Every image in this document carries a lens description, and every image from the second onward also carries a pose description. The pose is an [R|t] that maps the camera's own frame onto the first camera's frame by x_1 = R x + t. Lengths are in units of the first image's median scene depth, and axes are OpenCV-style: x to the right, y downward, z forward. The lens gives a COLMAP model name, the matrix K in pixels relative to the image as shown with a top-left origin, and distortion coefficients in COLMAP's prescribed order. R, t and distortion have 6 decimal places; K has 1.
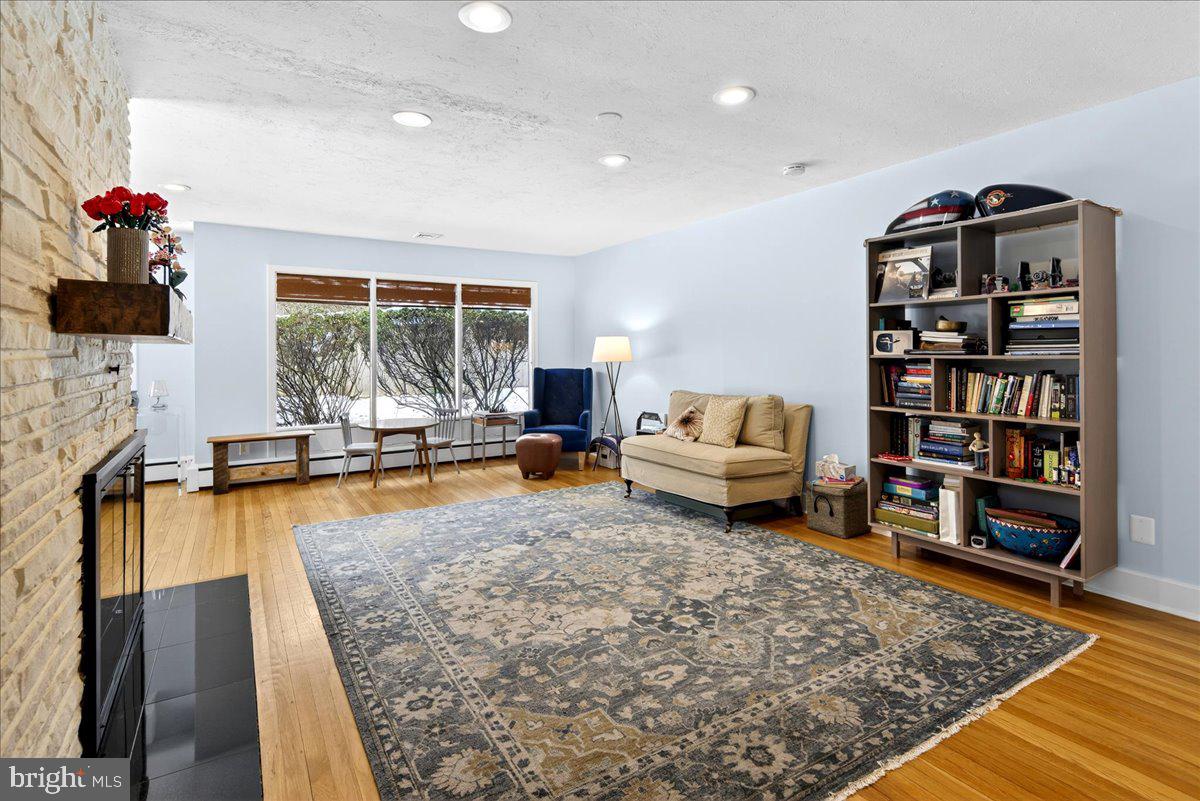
lens RADIAL K [[583.6, 0, 595.6], [0, 583.6, 349.5], [0, 0, 1]] dist [0.007537, -0.006220]
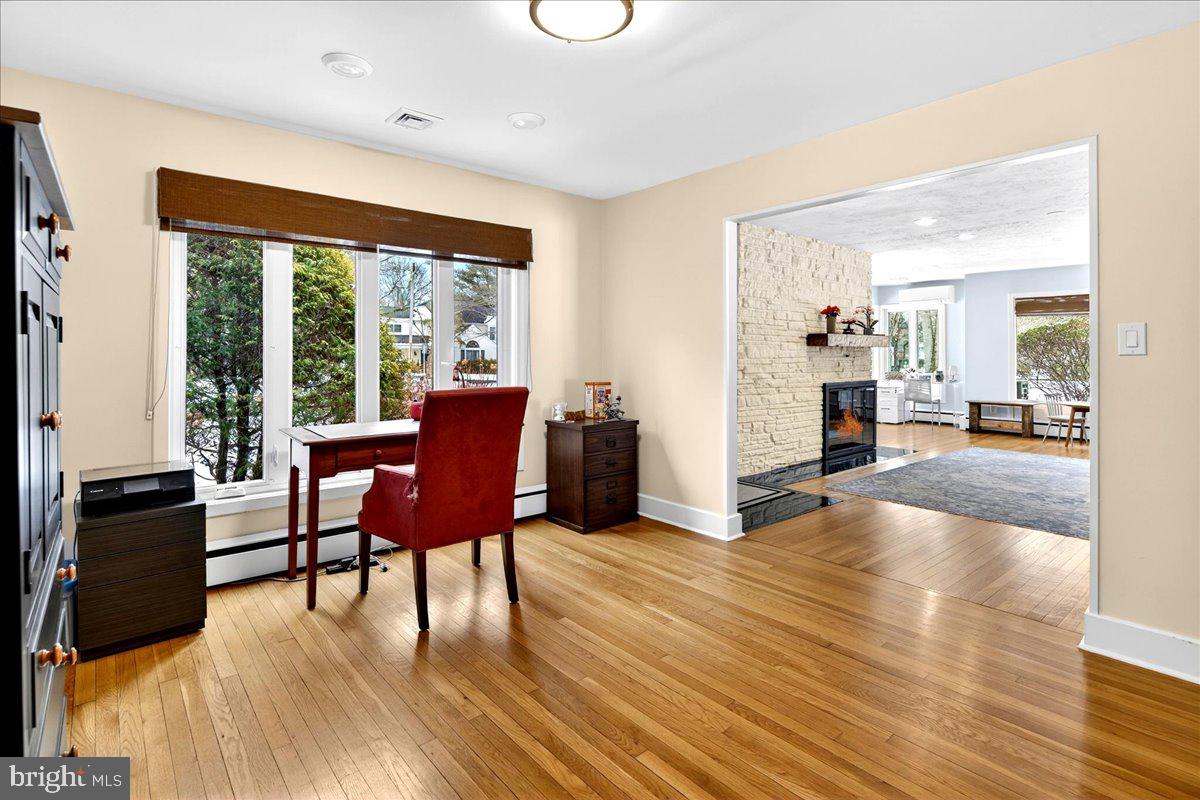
lens RADIAL K [[583.6, 0, 601.8], [0, 583.6, 352.2], [0, 0, 1]] dist [0.007537, -0.006220]
pose [[0.152802, 0.004748, -0.988245, 1.504324], [0.005514, 0.999969, 0.005657, -0.008618], [0.988241, -0.006313, 0.152771, -0.562461]]
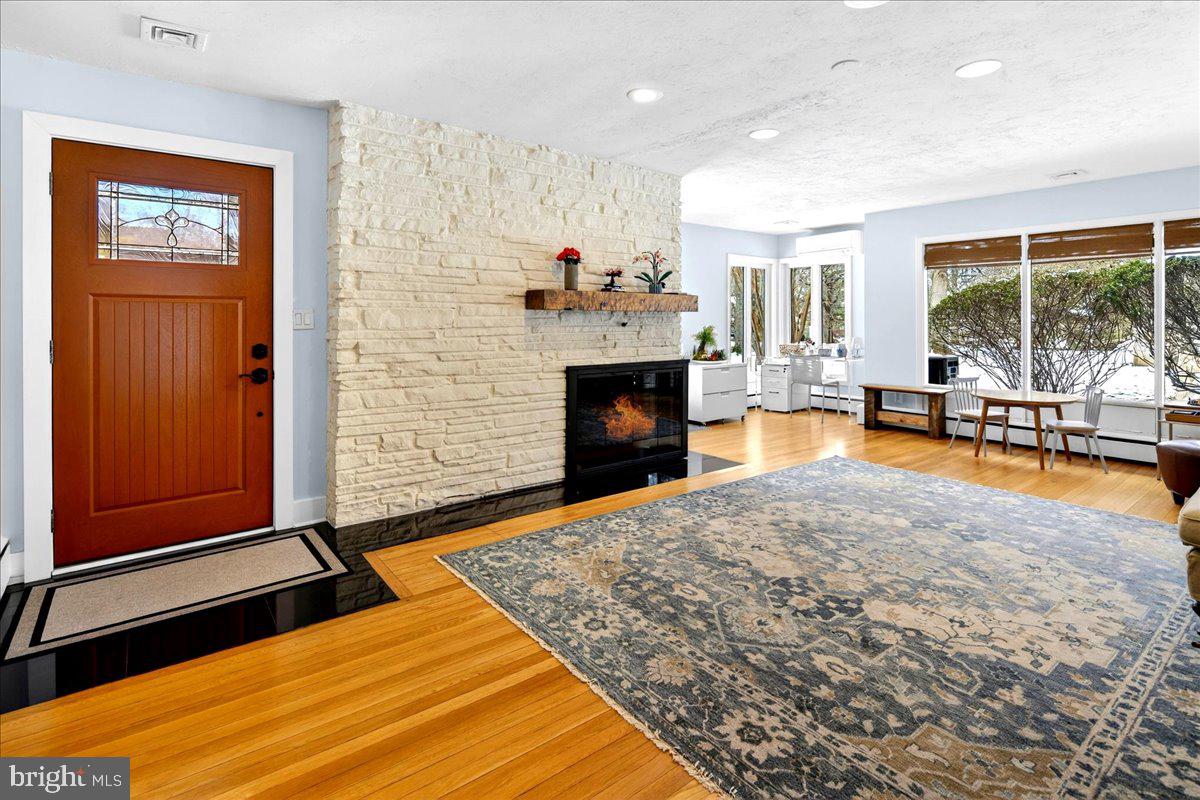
lens RADIAL K [[583.6, 0, 606.0], [0, 583.6, 317.7], [0, 0, 1]] dist [0.007537, -0.006220]
pose [[0.116979, 0.002772, -0.993130, 0.918290], [0.006104, 0.999975, 0.003510, 0.000628], [0.993116, -0.006472, 0.116960, 0.508181]]
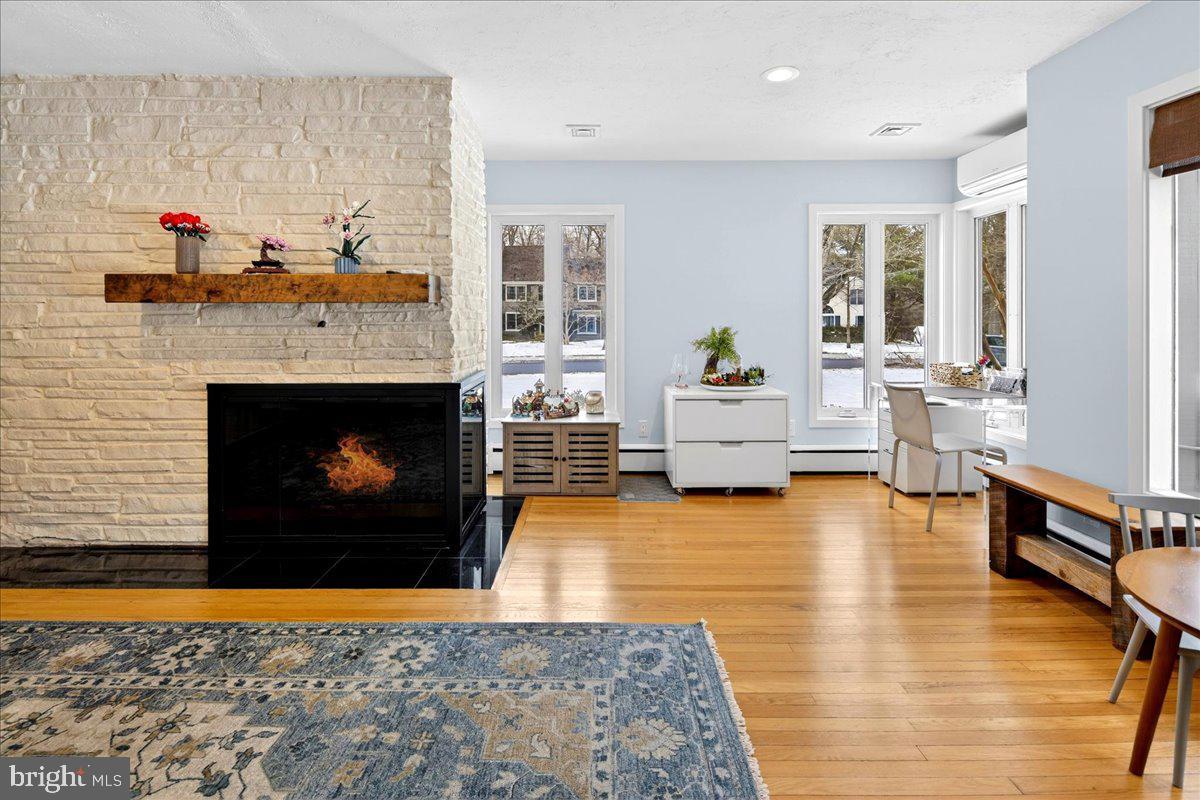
lens RADIAL K [[583.6, 0, 605.0], [0, 583.6, 324.0], [0, 0, 1]] dist [0.007537, -0.006220]
pose [[-0.516000, 0.012791, -0.856493, 0.000454], [0.010916, 0.999906, 0.008356, 0.021262], [0.856519, -0.005038, -0.516091, 1.667335]]
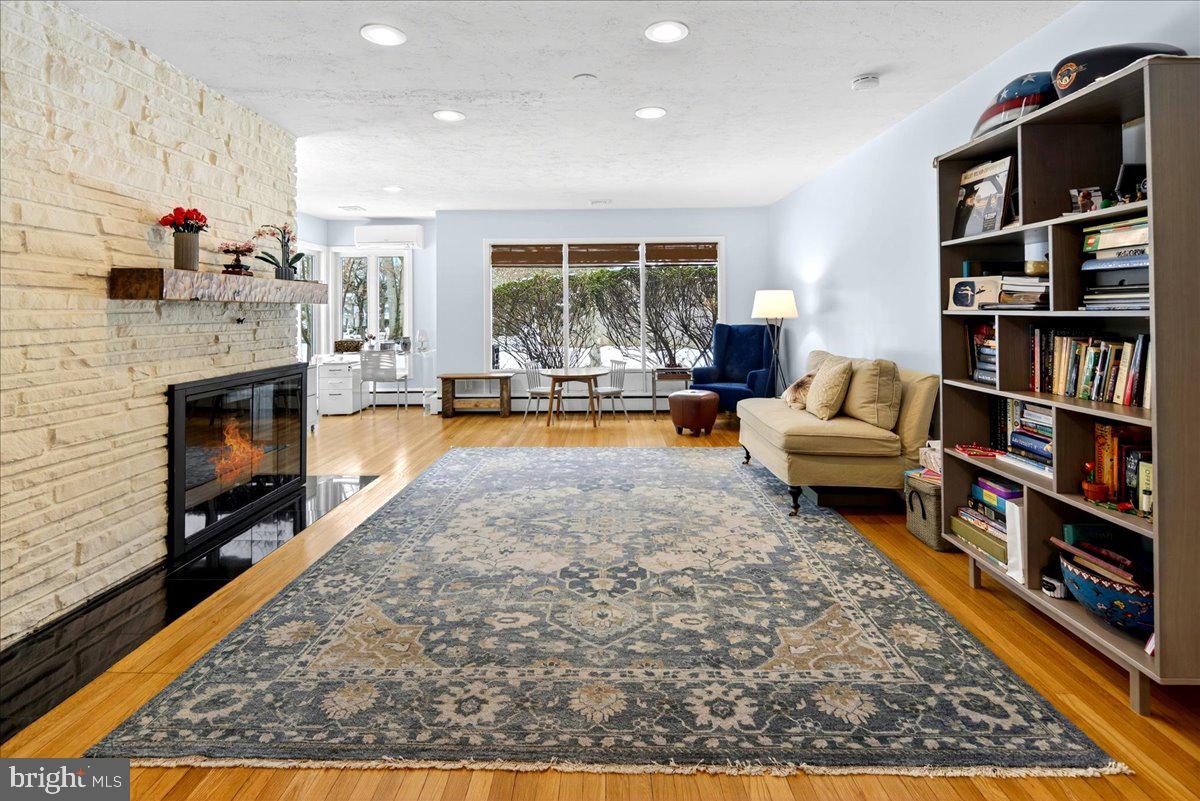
lens RADIAL K [[583.6, 0, 601.1], [0, 583.6, 304.2], [0, 0, 1]] dist [0.007537, -0.006220]
pose [[0.844106, -0.007817, -0.536120, 0.593478], [0.007279, 0.999969, -0.003118, 0.000580], [0.536127, -0.001270, 0.844136, 0.153708]]
